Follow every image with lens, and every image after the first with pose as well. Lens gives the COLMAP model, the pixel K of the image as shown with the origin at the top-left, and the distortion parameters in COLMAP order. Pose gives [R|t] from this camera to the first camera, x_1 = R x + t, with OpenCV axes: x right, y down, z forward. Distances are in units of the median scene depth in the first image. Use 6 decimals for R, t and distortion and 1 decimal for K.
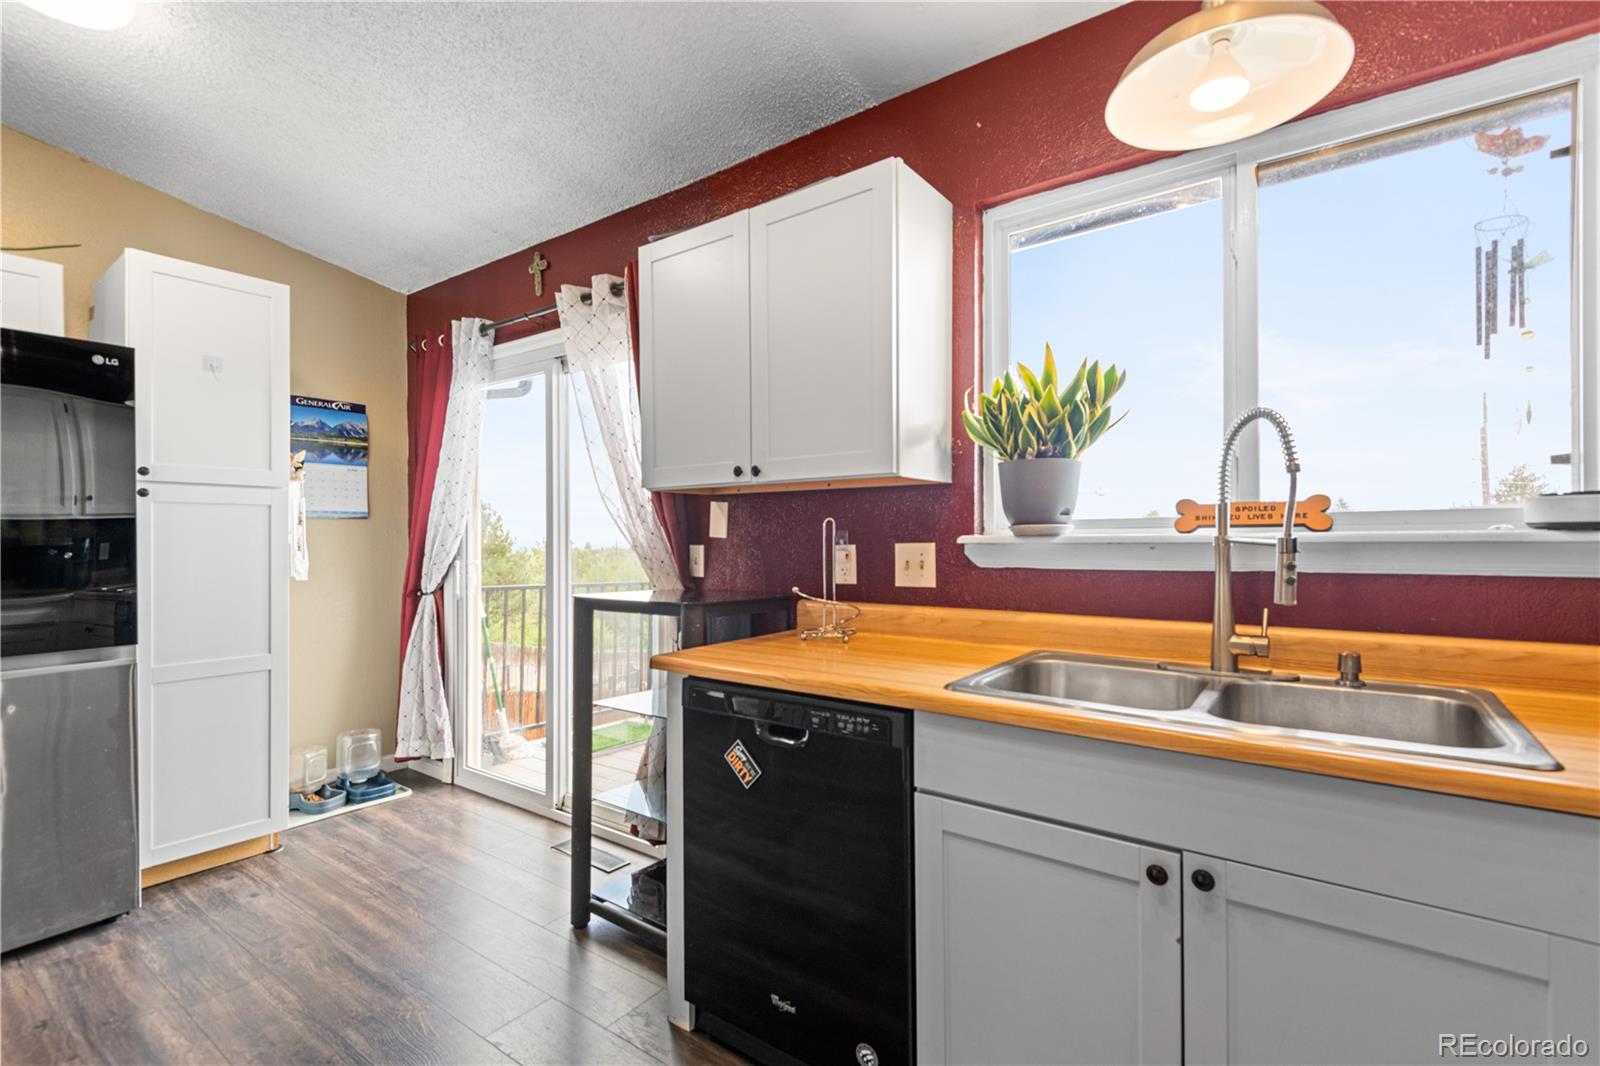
lens RADIAL K [[723.6, 0, 803.6], [0, 723.6, 538.8], [0, 0, 1]] dist [0.017042, -0.006296]
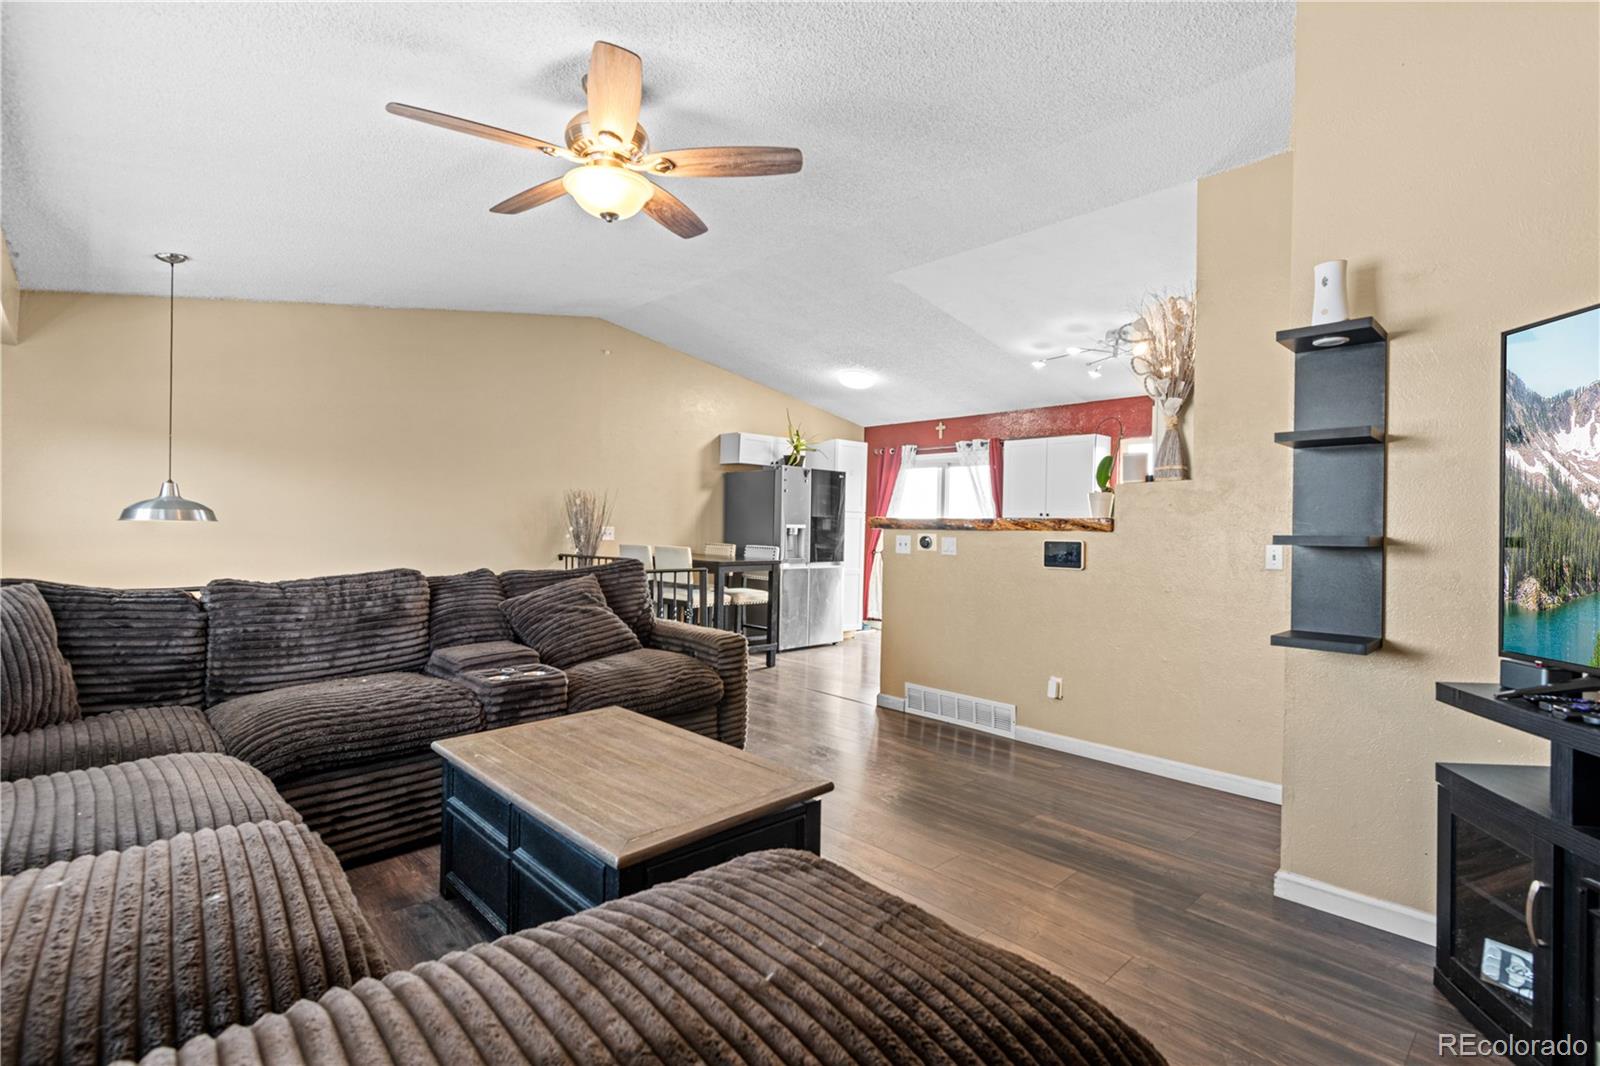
lens RADIAL K [[723.6, 0, 808.4], [0, 723.6, 532.8], [0, 0, 1]] dist [0.017042, -0.006296]
pose [[0.984880, 0.023873, -0.171583, -0.552922], [-0.022914, 0.999709, 0.007568, -0.005173], [0.171714, -0.003522, 0.985141, -2.412983]]
